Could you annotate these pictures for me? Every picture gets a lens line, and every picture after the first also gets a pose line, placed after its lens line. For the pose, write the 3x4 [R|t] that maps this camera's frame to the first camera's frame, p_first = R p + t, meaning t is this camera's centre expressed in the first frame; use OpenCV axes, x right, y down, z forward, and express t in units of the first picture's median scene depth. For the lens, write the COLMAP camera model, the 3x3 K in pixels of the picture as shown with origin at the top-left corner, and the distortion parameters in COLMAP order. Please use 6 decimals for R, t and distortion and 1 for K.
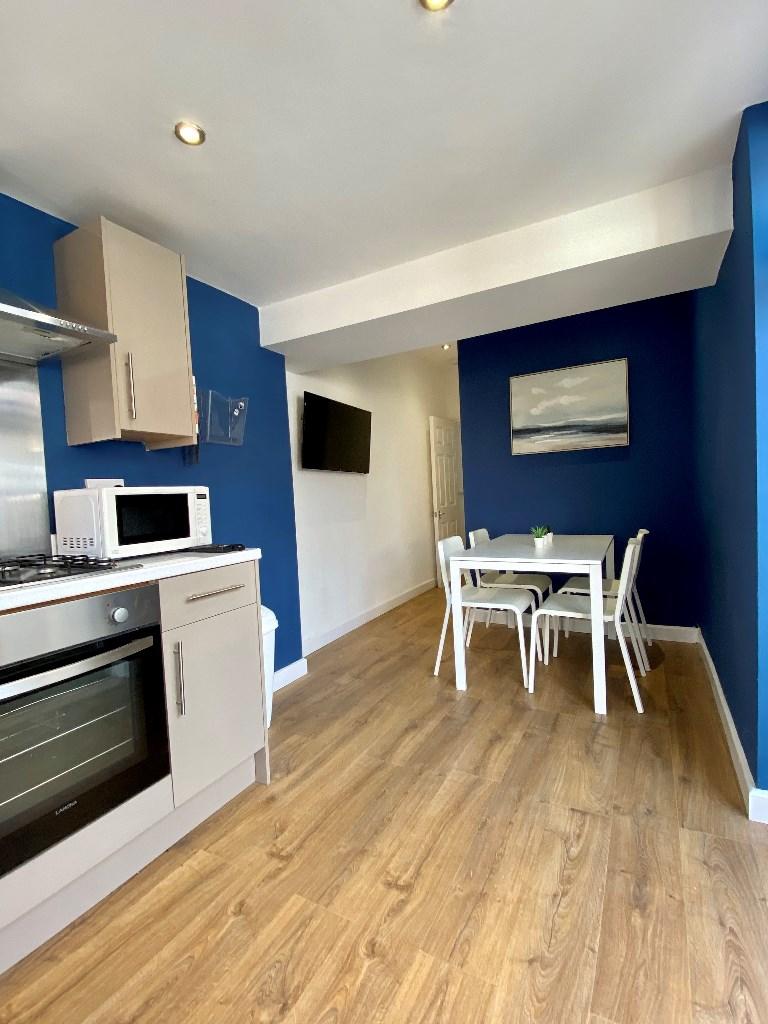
lens RADIAL K [[440.0, 0, 384.0], [0, 440.0, 512.0], [0, 0, 1]] dist [0.000100, -0.000091]
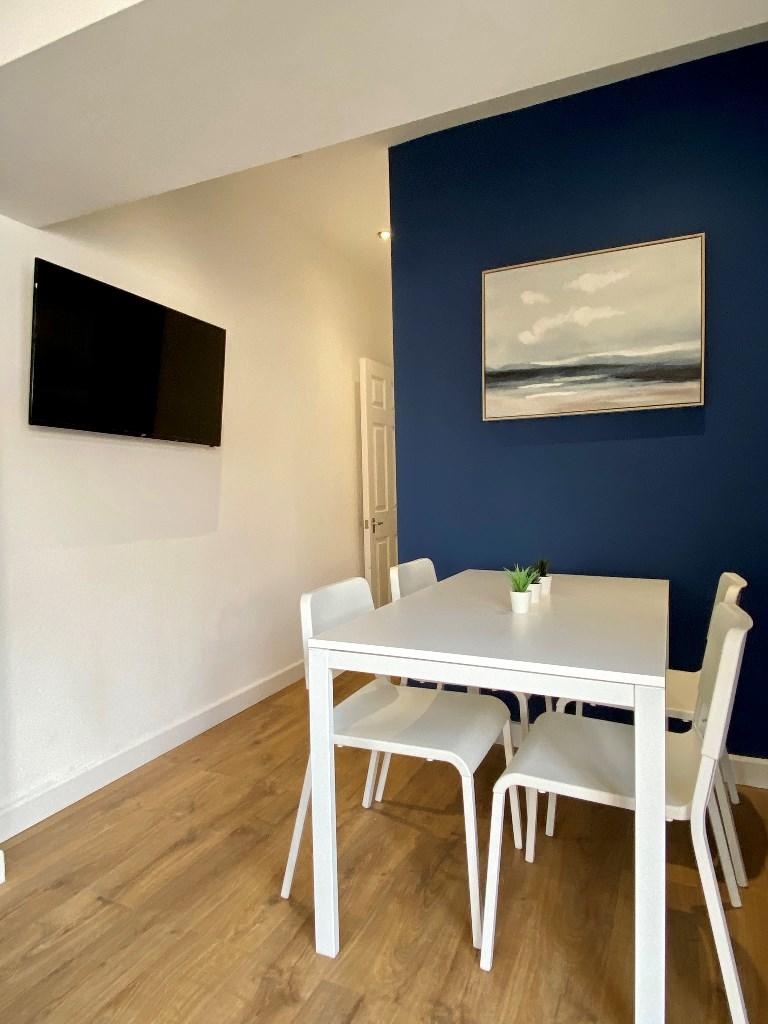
lens RADIAL K [[599.9, 0, 384.0], [0, 599.9, 512.0], [0, 0, 1]] dist [-0.003457, -0.001684]
pose [[0.997029, 0.026786, 0.072225, 0.142027], [-0.026520, 0.999638, -0.004635, -0.014790], [-0.072323, 0.002706, 0.997378, 0.336836]]
